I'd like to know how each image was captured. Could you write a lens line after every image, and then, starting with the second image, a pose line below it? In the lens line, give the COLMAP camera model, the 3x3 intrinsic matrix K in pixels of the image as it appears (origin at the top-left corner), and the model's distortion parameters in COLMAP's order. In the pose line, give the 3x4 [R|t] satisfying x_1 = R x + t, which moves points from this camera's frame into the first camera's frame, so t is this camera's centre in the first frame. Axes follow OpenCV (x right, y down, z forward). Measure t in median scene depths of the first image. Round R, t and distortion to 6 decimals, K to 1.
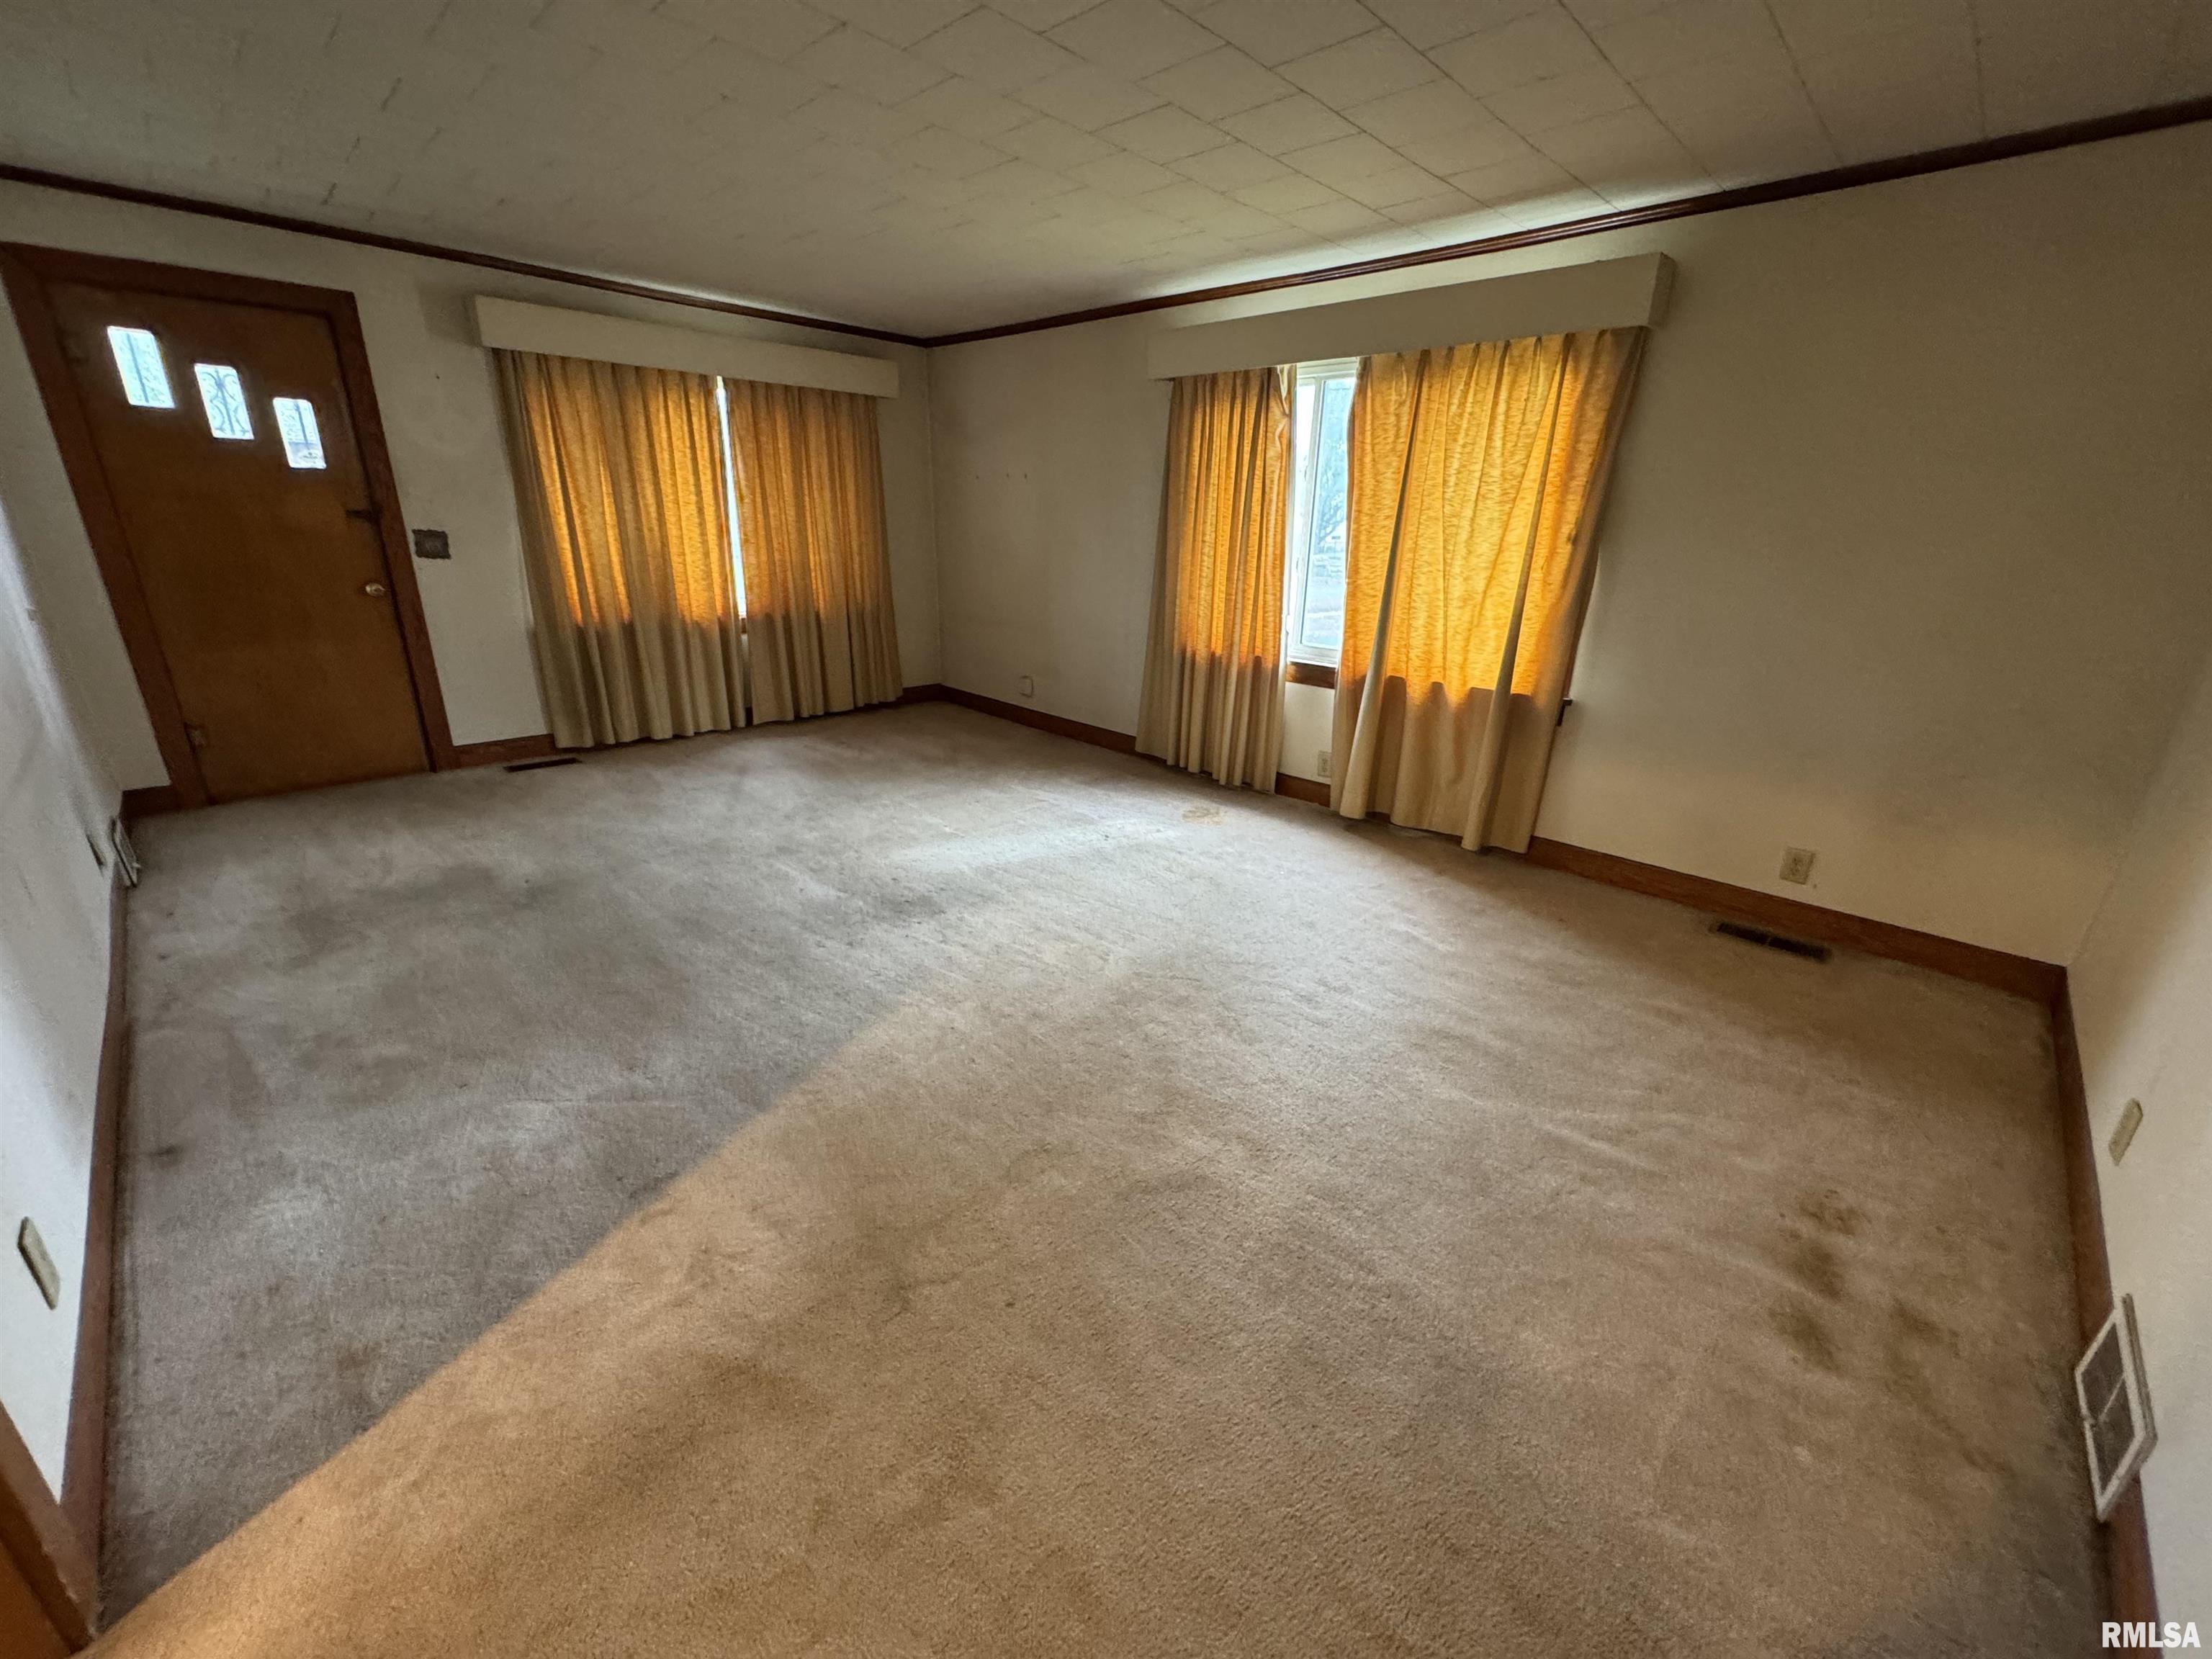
lens RADIAL K [[877.9, 0, 1103.7], [0, 877.9, 835.1], [0, 0, 1]] dist [-0.002720, -0.000239]
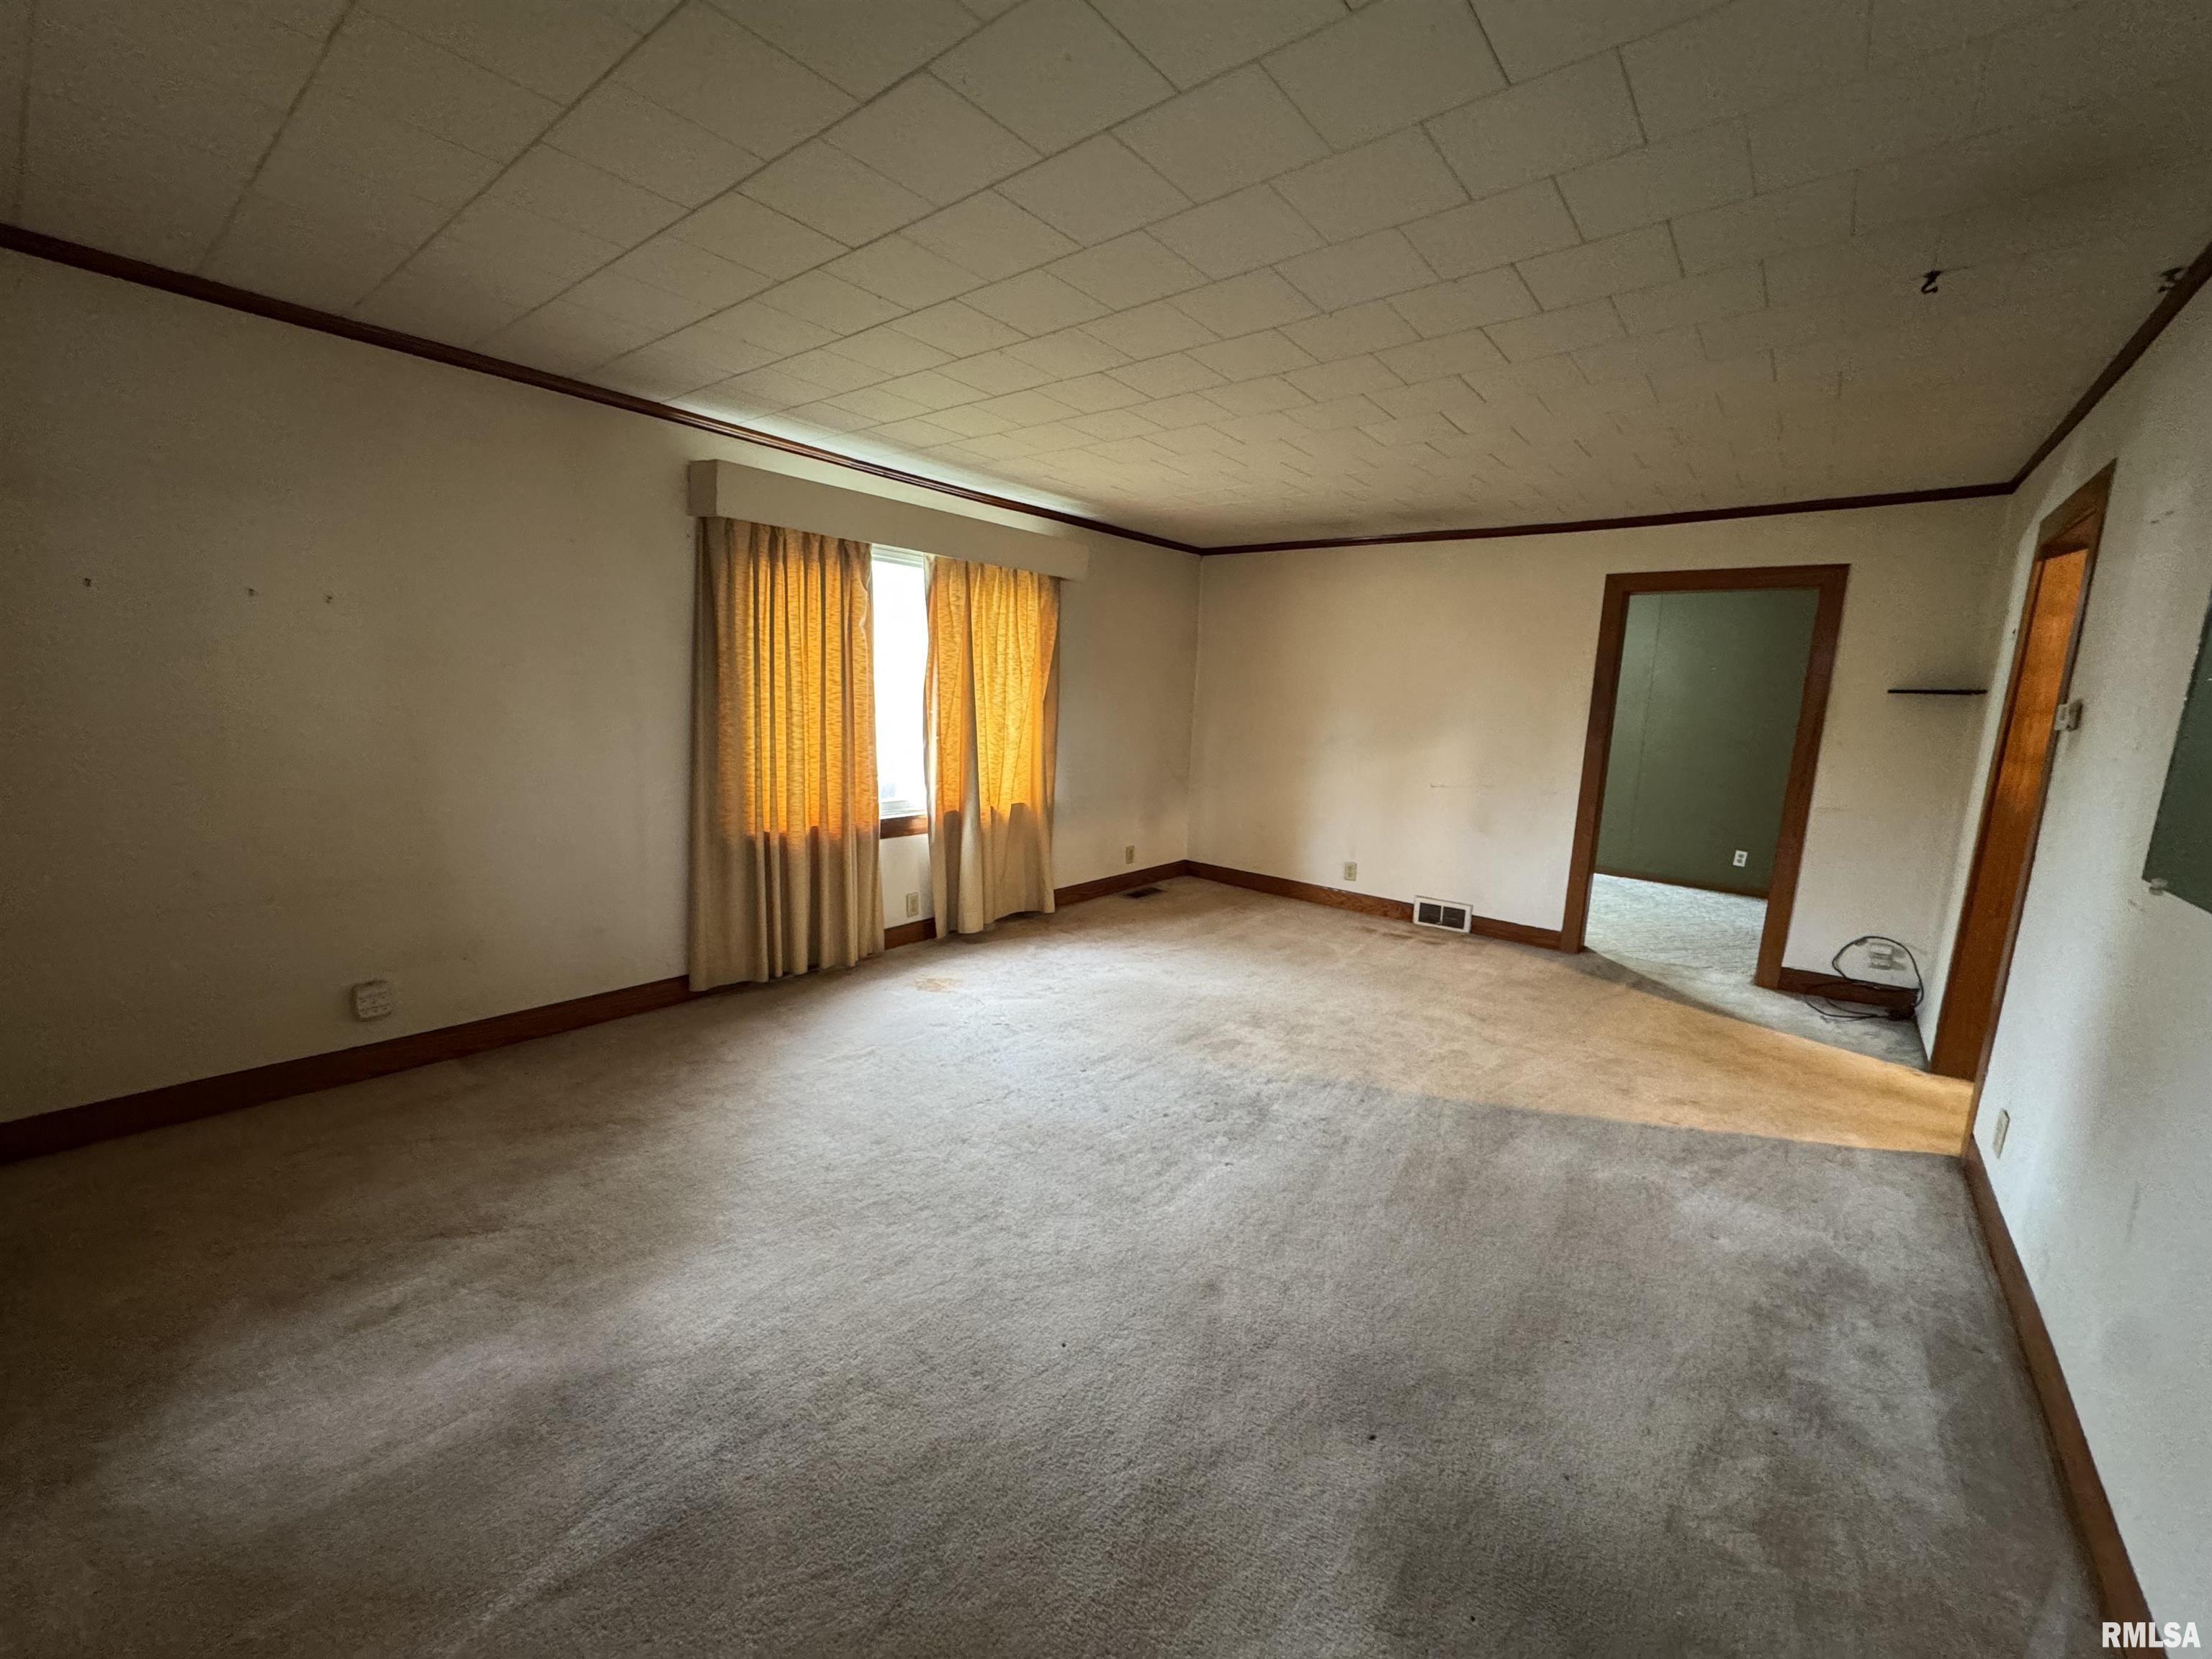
lens RADIAL K [[877.9, 0, 1104.2], [0, 877.9, 825.7], [0, 0, 1]] dist [-0.002720, -0.000239]
pose [[-0.099957, -0.186230, 0.977408, -0.840136], [0.297802, 0.931697, 0.207976, -0.339564], [-0.949380, 0.311863, -0.037670, 0.832996]]
